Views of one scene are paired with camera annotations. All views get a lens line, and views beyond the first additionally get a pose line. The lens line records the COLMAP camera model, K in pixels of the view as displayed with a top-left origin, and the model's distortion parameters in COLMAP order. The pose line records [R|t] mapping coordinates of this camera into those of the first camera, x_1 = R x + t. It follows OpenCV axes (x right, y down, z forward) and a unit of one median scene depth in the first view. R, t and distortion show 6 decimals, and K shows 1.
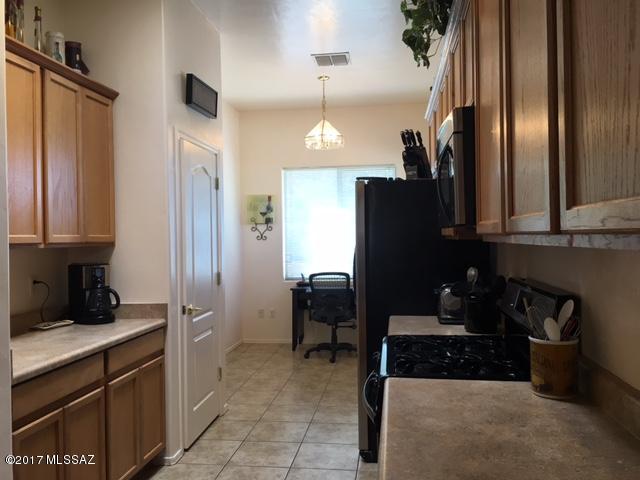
lens RADIAL K [[543.4, 0, 320.0], [0, 543.4, 240.0], [0, 0, 1]] dist [0.004448, 0.000176]
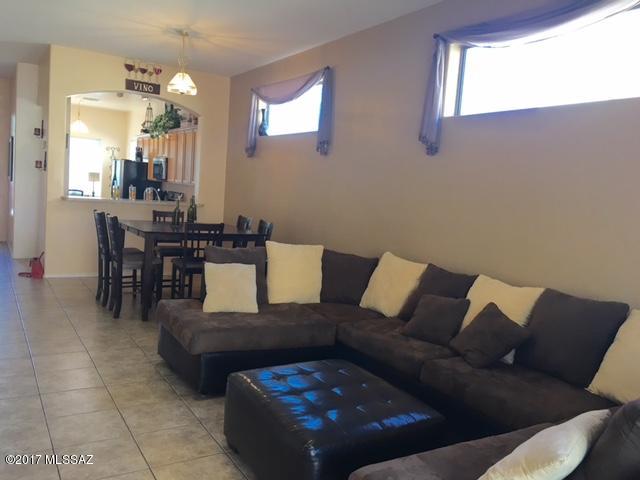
lens RADIAL K [[545.6, 0, 320.0], [0, 545.6, 240.0], [0, 0, 1]] dist [0.061794, -0.001956]
pose [[0.765201, 0.016001, 0.643592, -0.580966], [-0.085127, 0.993428, 0.076514, 0.007107], [-0.638138, -0.113336, 0.761534, -1.190172]]
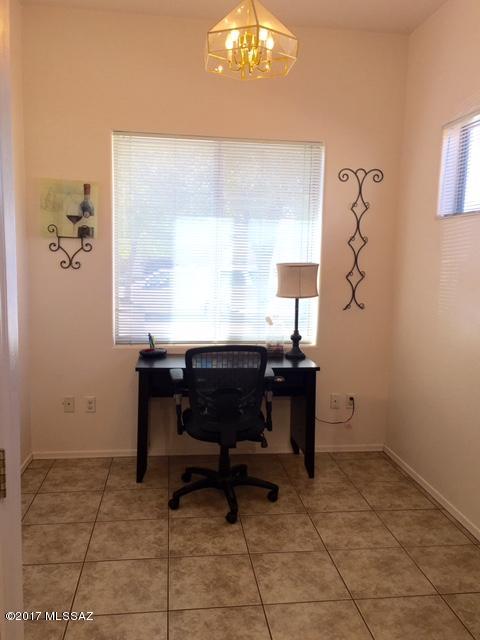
lens RADIAL K [[543.4, 0, 238.1], [0, 543.4, 331.1], [0, 0, 1]] dist [0.004448, 0.000176]
pose [[0.964156, 0.008699, 0.265192, -0.095247], [-0.042089, 0.991822, 0.120488, -0.011082], [-0.261975, -0.127331, 0.956638, 0.475129]]
